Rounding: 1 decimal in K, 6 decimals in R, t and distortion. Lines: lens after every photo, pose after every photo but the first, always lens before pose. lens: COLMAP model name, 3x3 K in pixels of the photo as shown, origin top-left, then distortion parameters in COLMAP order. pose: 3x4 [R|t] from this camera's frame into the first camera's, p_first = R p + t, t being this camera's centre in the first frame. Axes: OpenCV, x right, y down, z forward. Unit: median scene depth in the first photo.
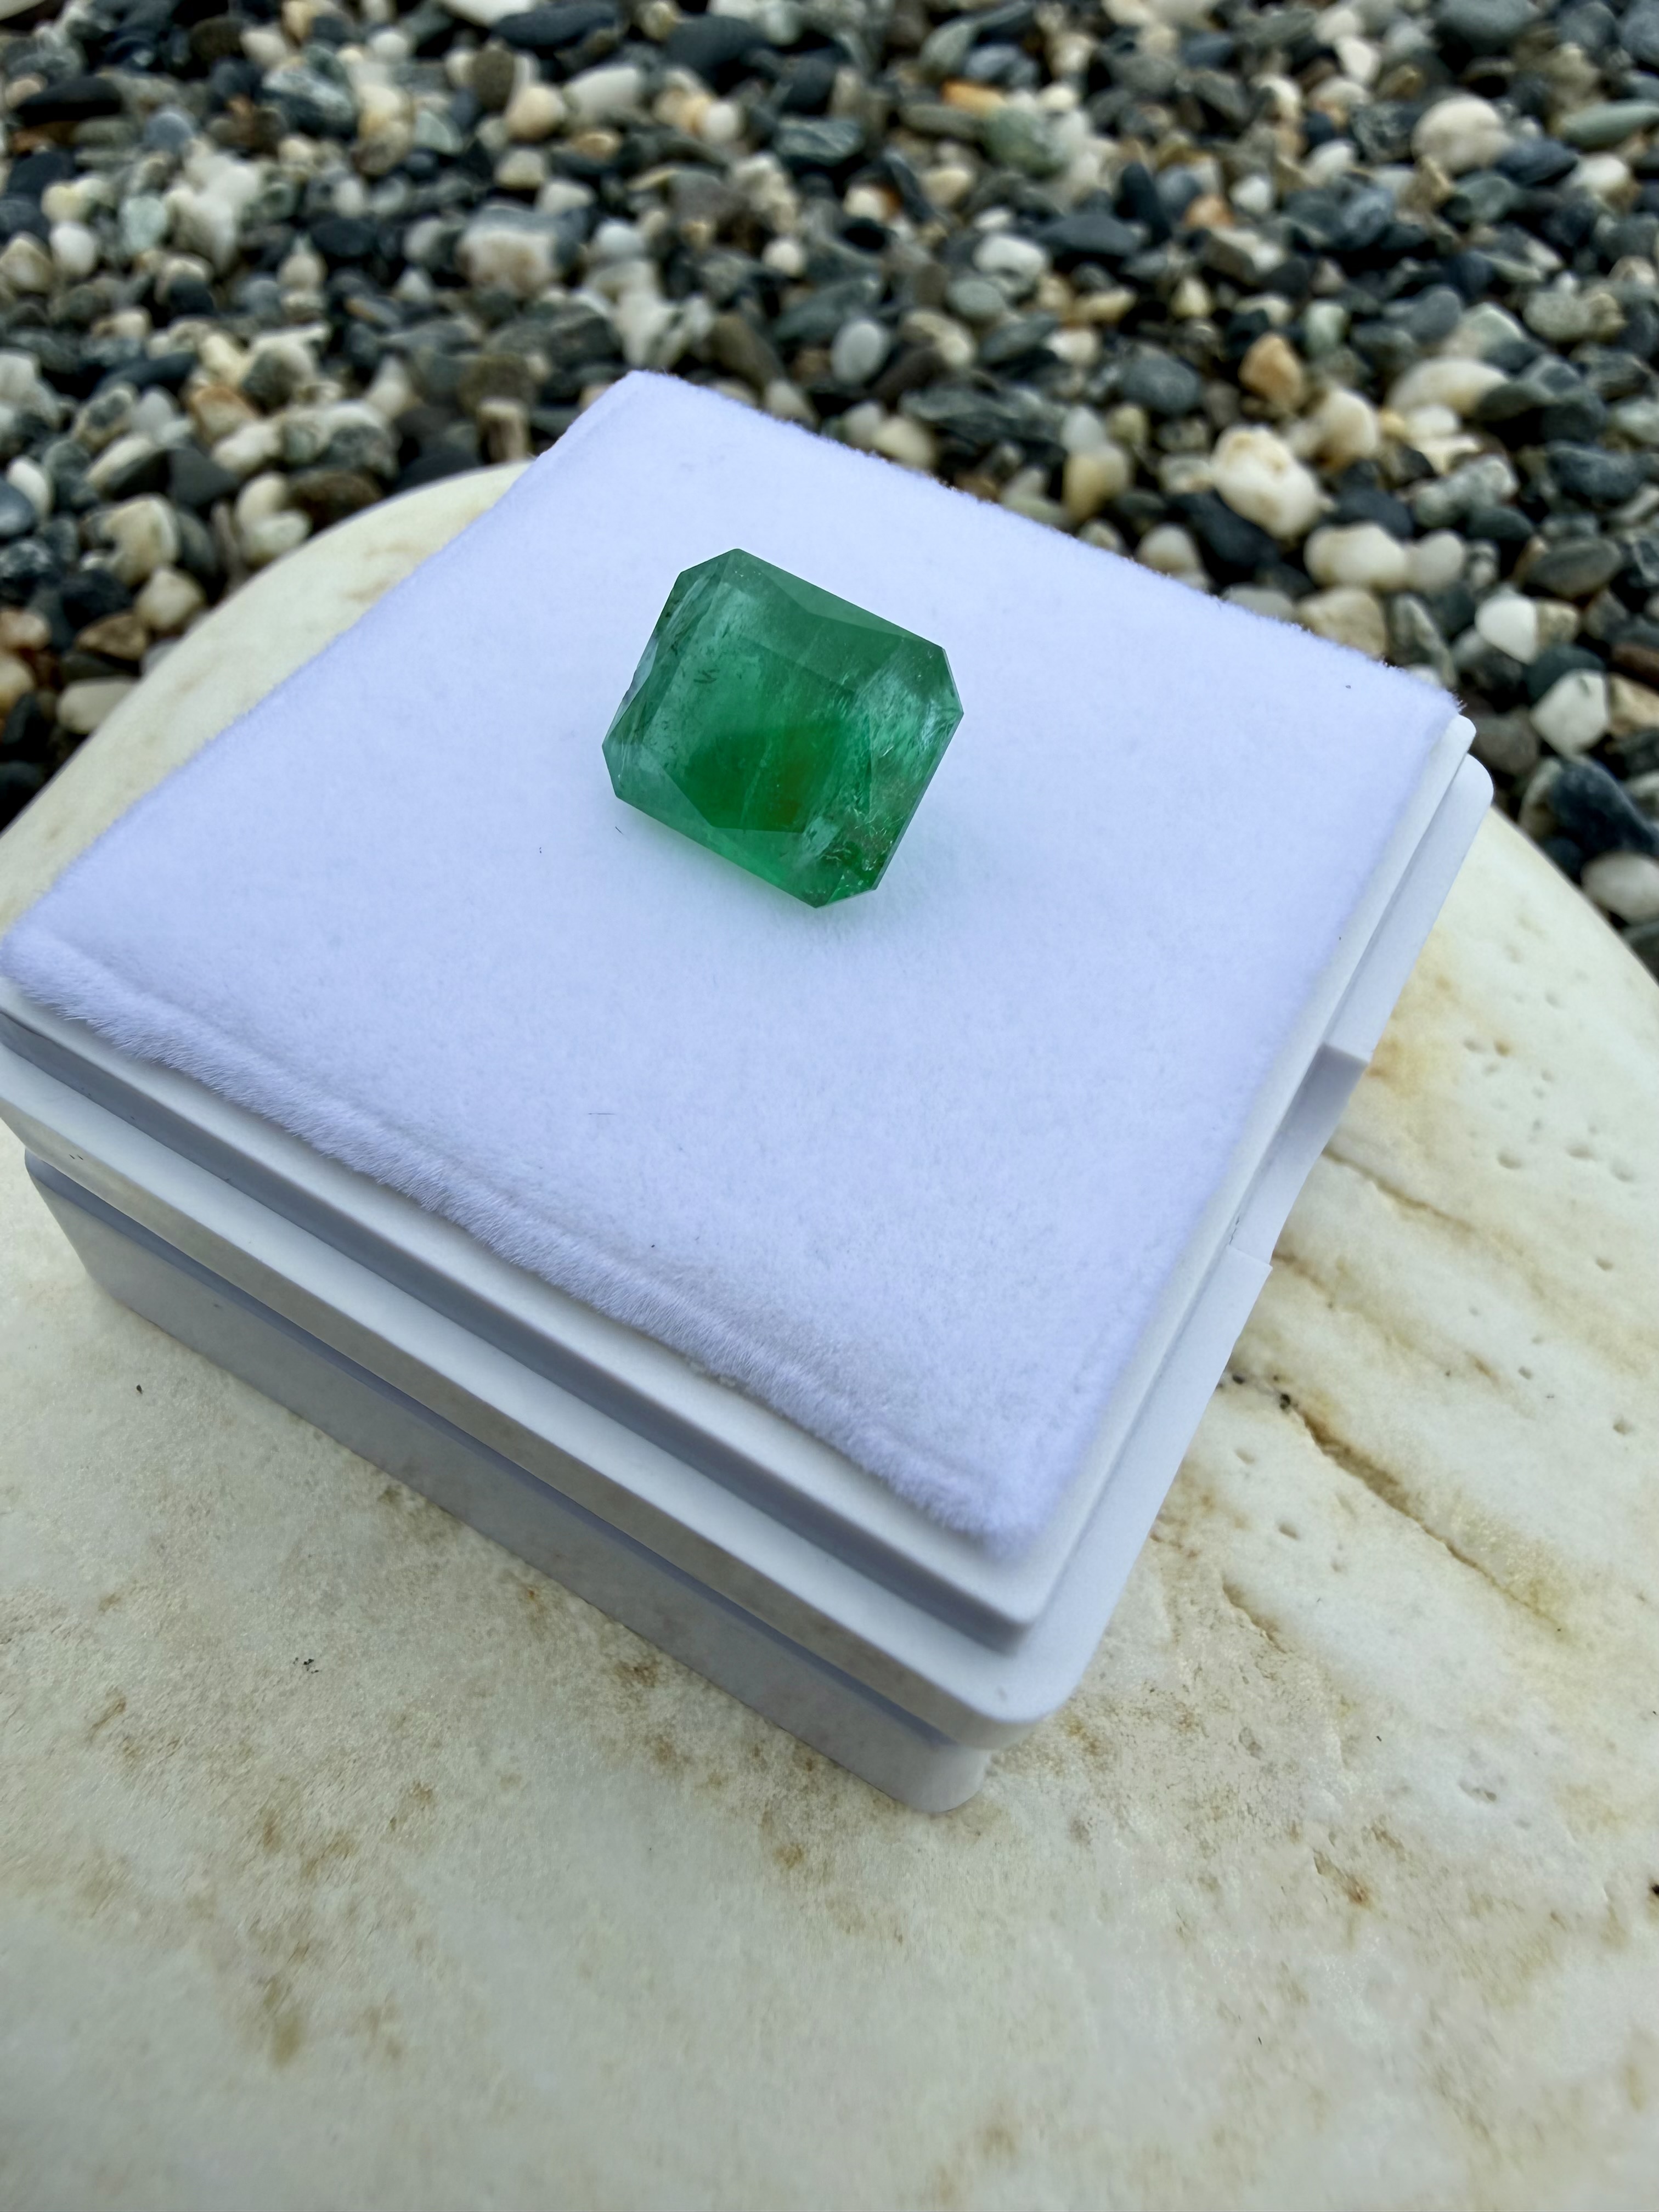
lens RADIAL K [[1644.1, 0, 832.5], [0, 1644.1, 938.4], [0, 0, 1]] dist [0.001178, 0.003280]
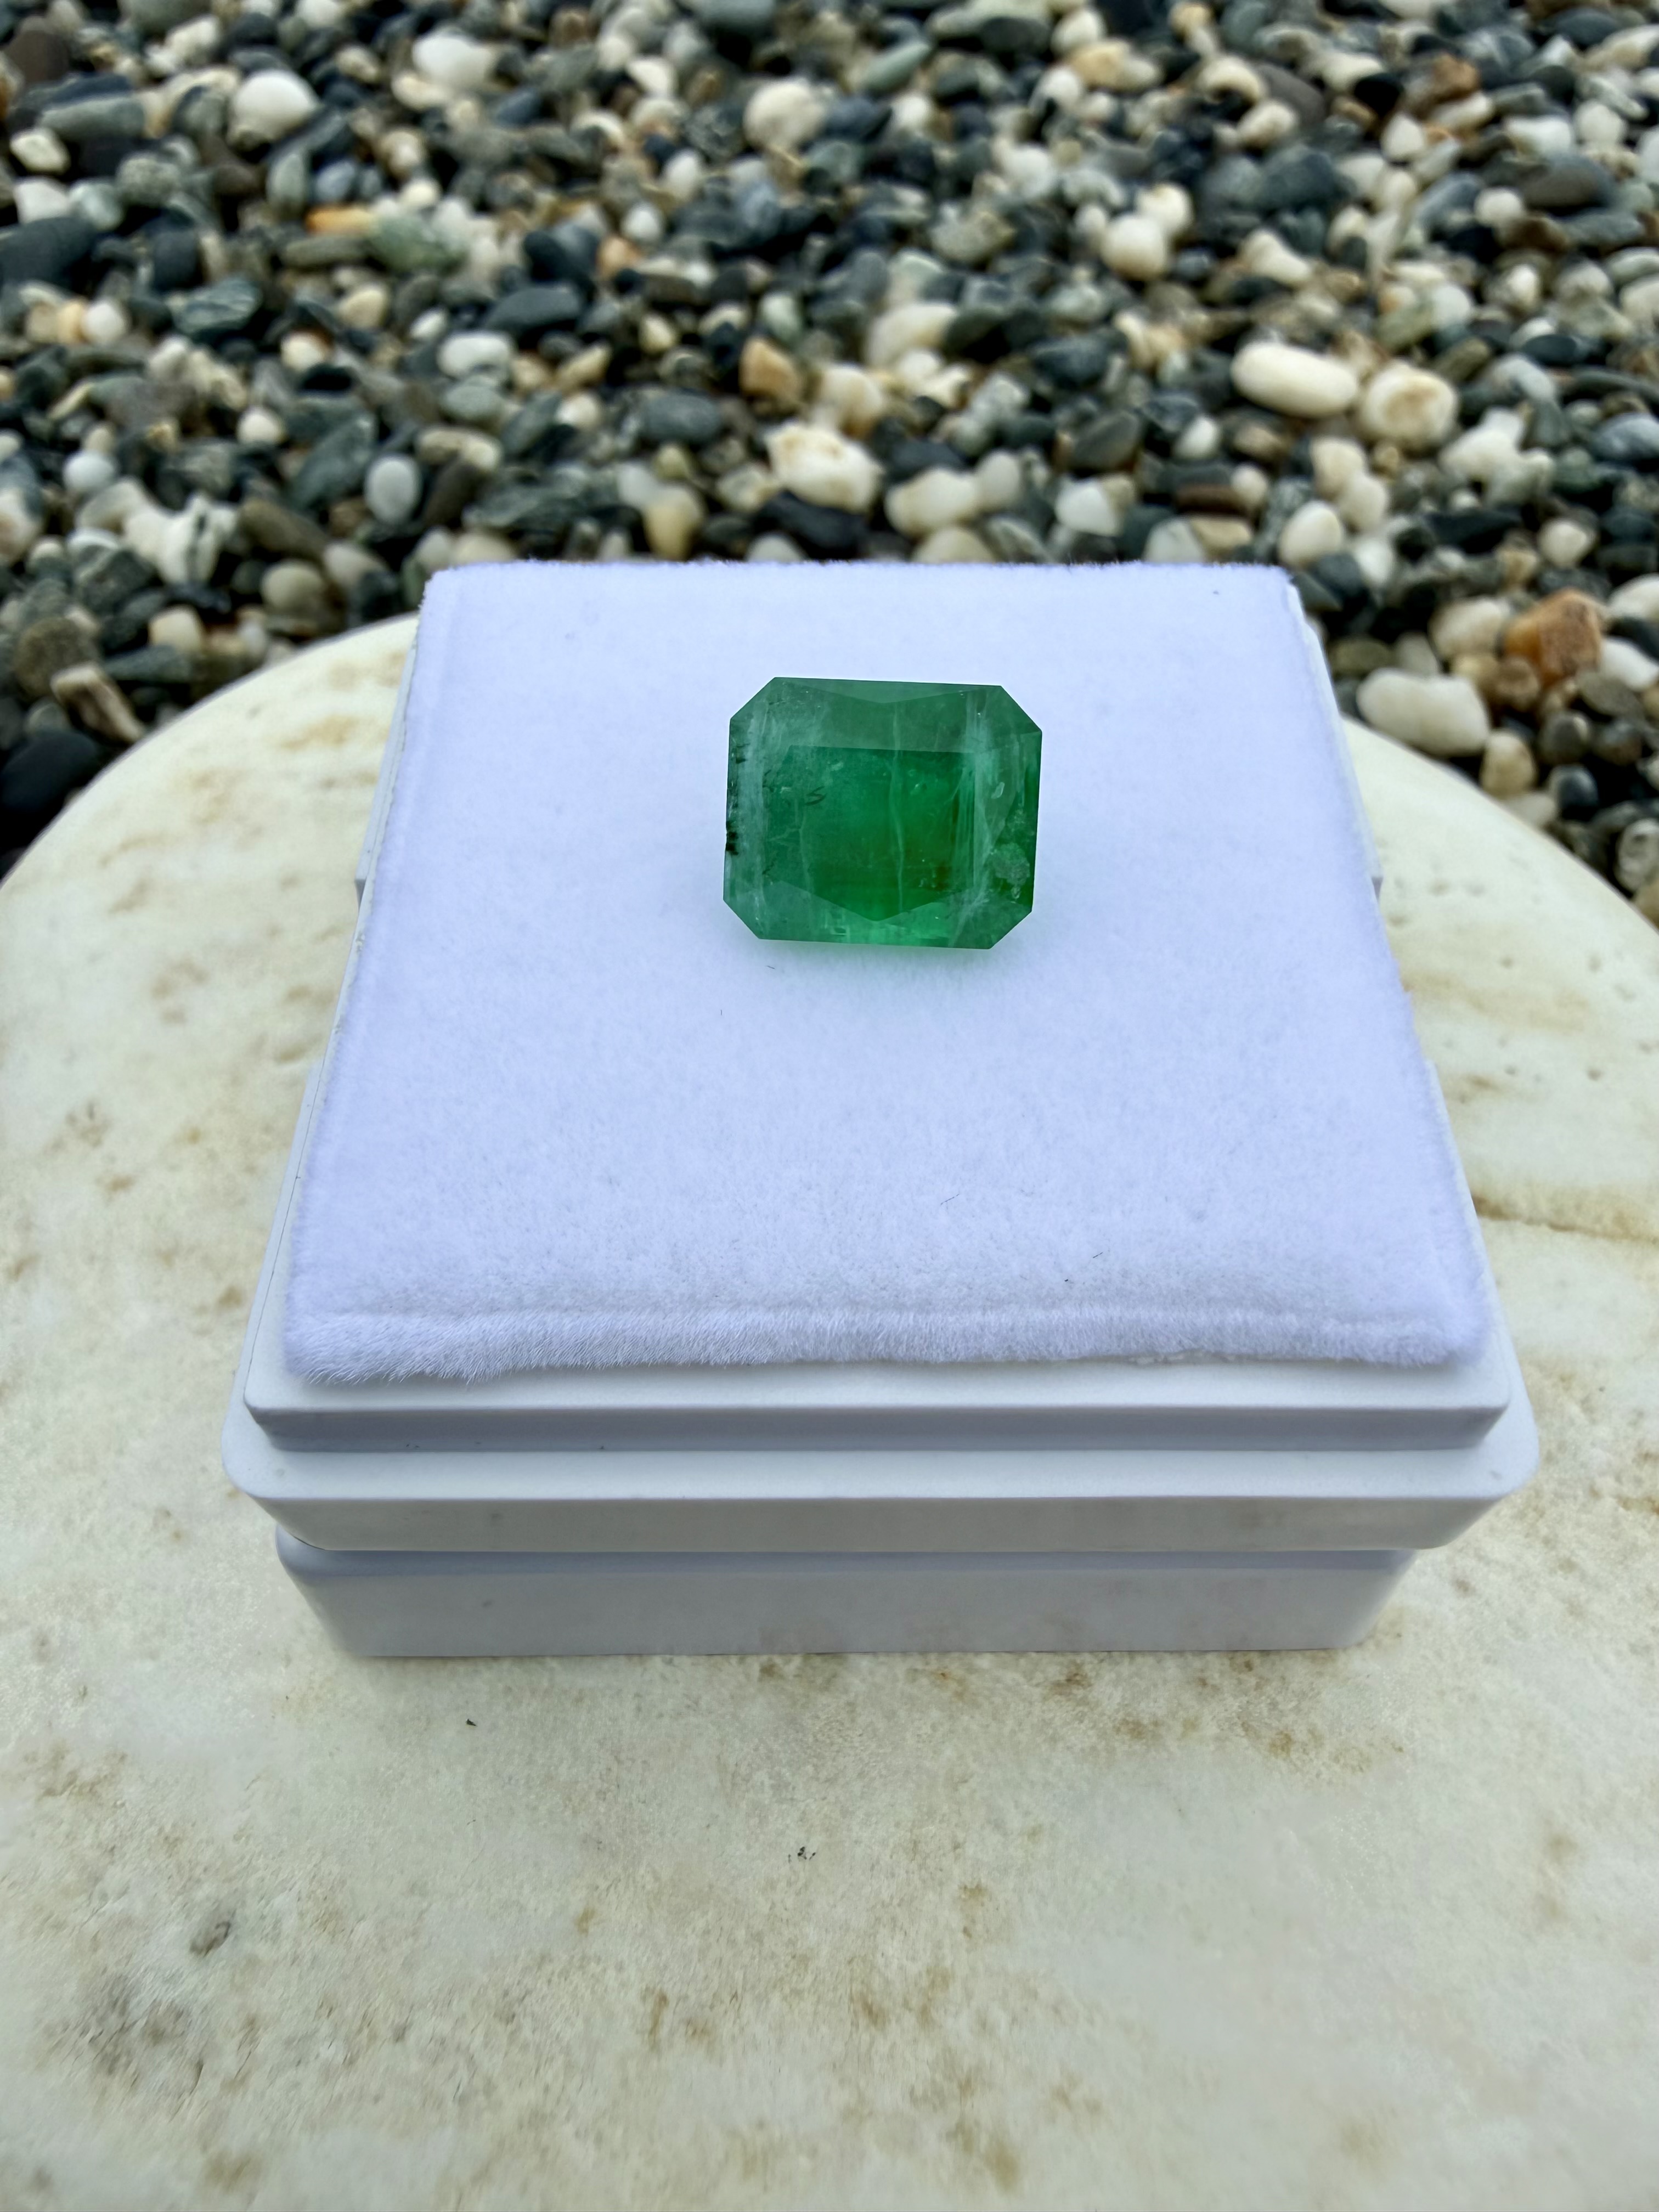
lens RADIAL K [[1644.1, 0, 832.5], [0, 1644.1, 938.4], [0, 0, 1]] dist [0.001178, 0.003280]
pose [[0.861353, -0.424074, 0.279699, -0.322645], [0.428577, 0.902224, 0.048100, -0.098169], [-0.272749, 0.078442, 0.958882, -0.014555]]
